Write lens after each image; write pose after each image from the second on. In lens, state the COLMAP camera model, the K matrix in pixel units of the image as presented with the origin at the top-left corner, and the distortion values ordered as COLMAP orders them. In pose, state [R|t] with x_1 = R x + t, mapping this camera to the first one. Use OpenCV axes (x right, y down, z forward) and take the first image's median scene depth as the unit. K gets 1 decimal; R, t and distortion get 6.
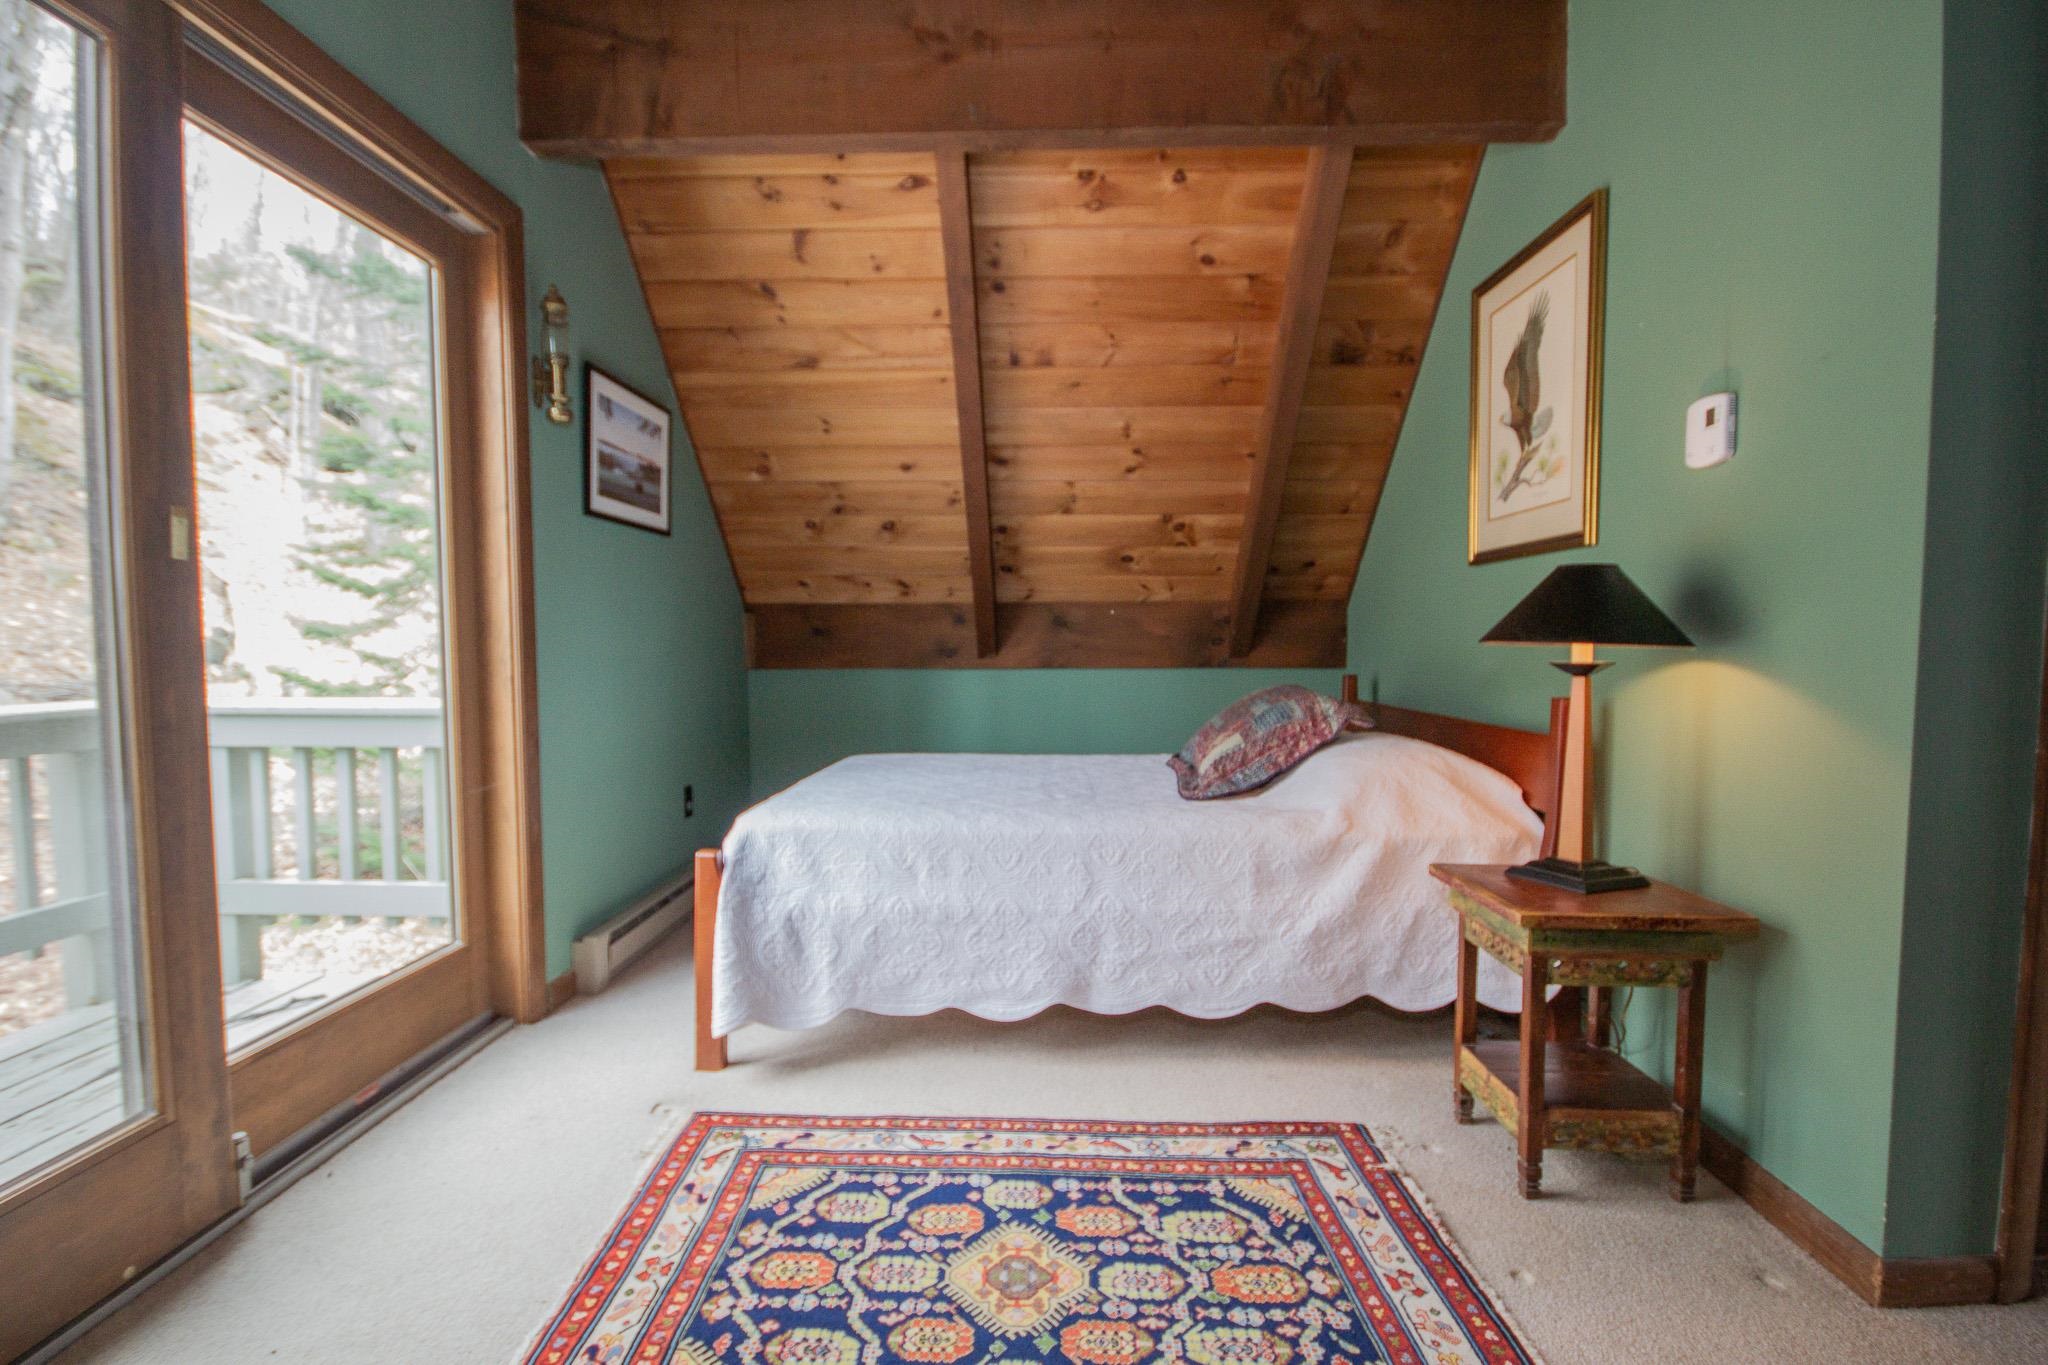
lens RADIAL K [[950.0, 0, 1025.4], [0, 950.0, 698.6], [0, 0, 1]] dist [-0.008335, 0.000114]
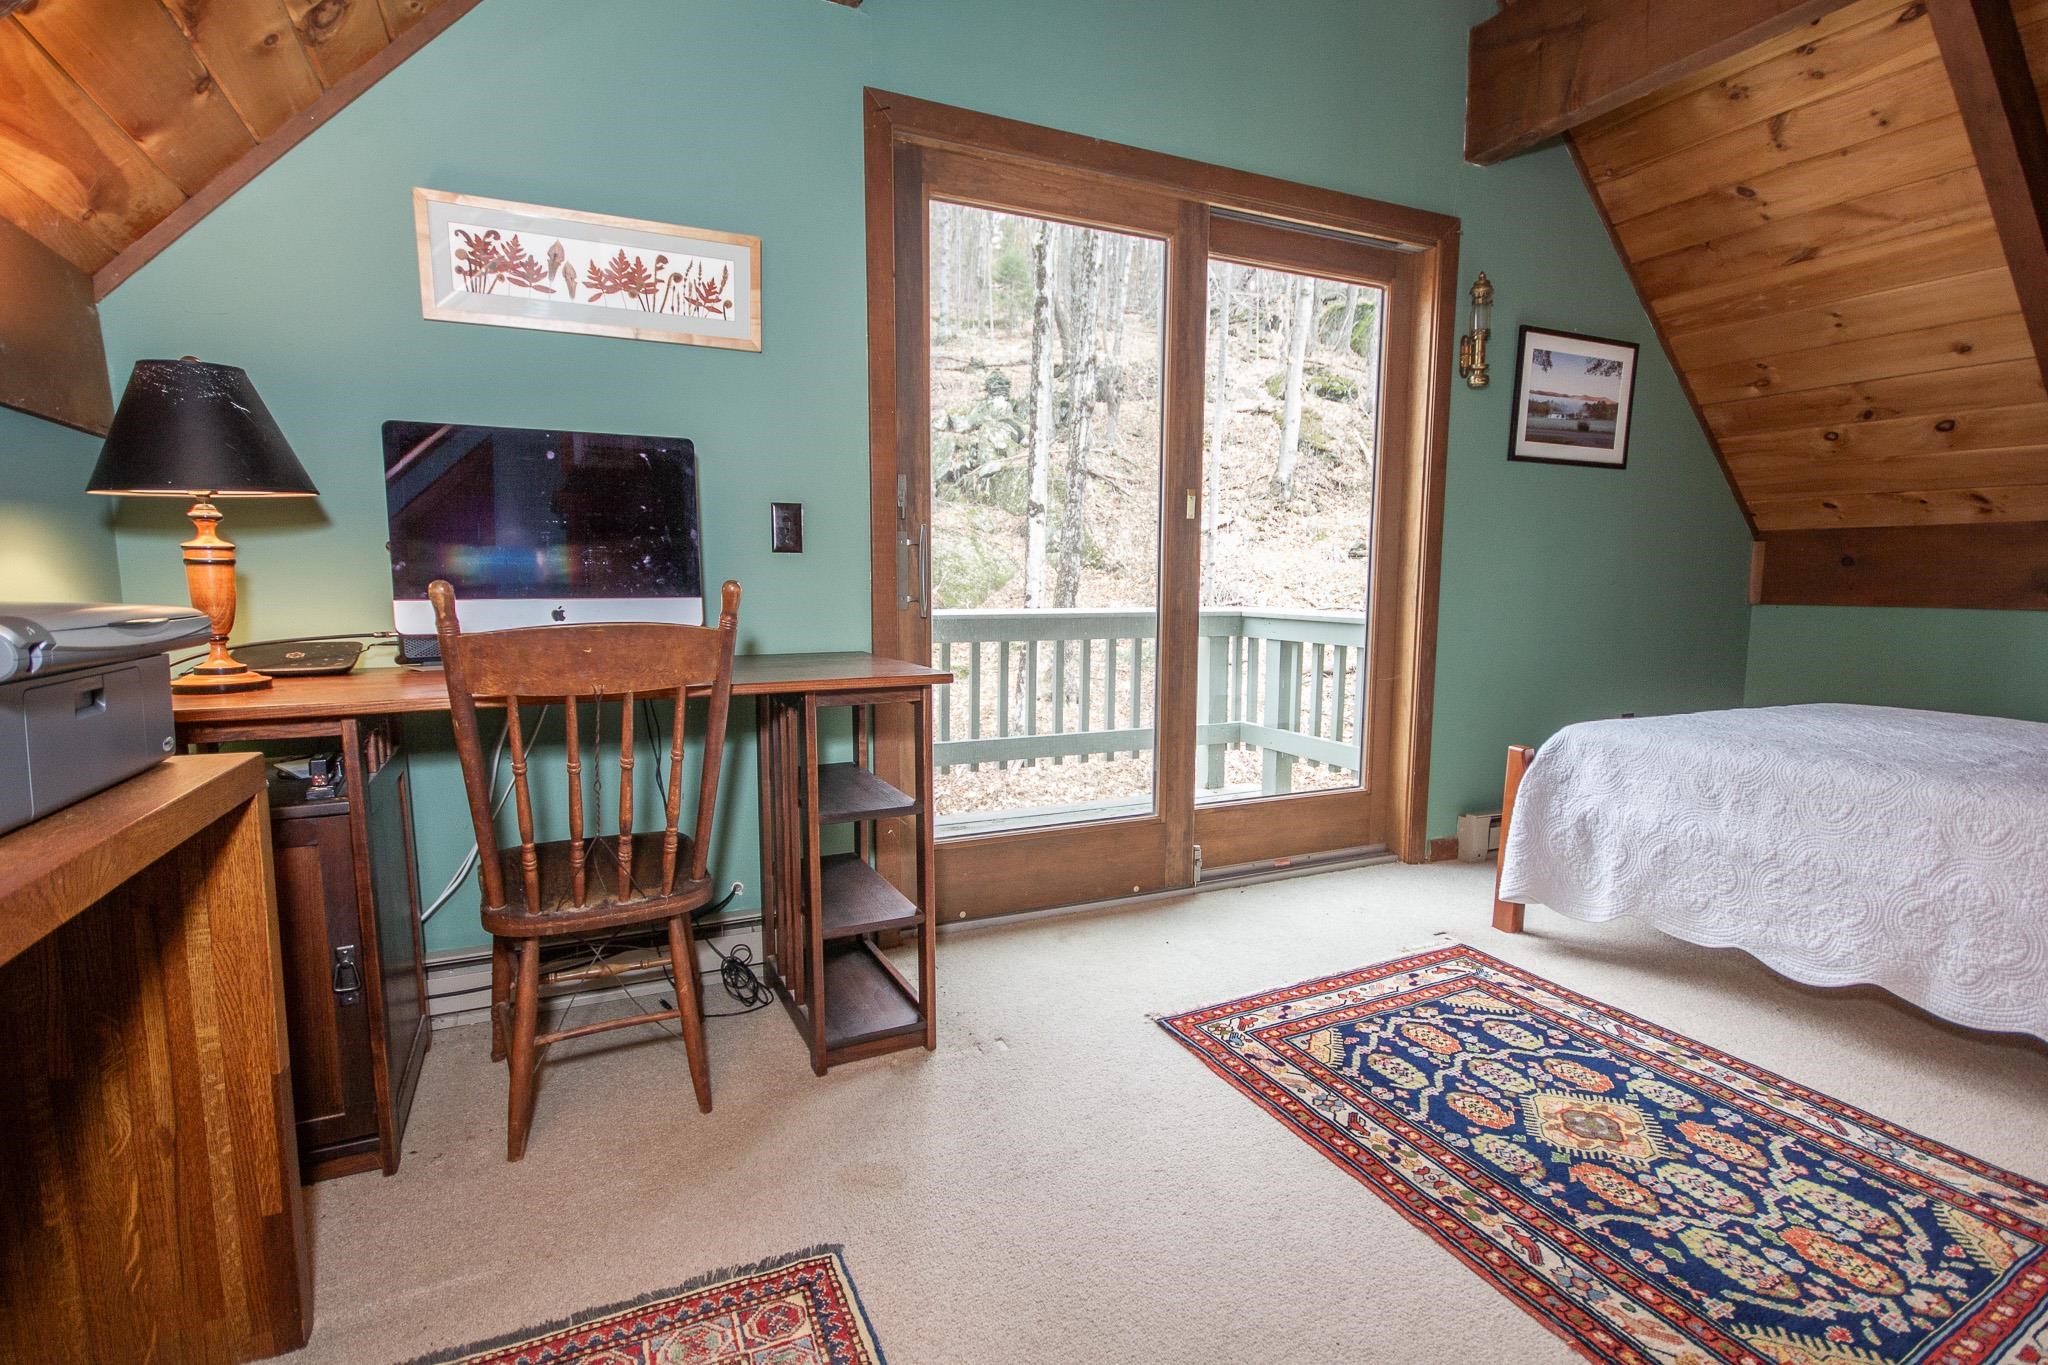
lens RADIAL K [[956.4, 0, 1021.5], [0, 956.4, 692.6], [0, 0, 1]] dist [0.013082, -0.013198]
pose [[0.449910, 0.106230, -0.886734, 0.488019], [-0.059661, 0.994257, 0.088841, 0.030712], [0.891079, 0.012933, 0.453664, -0.094223]]
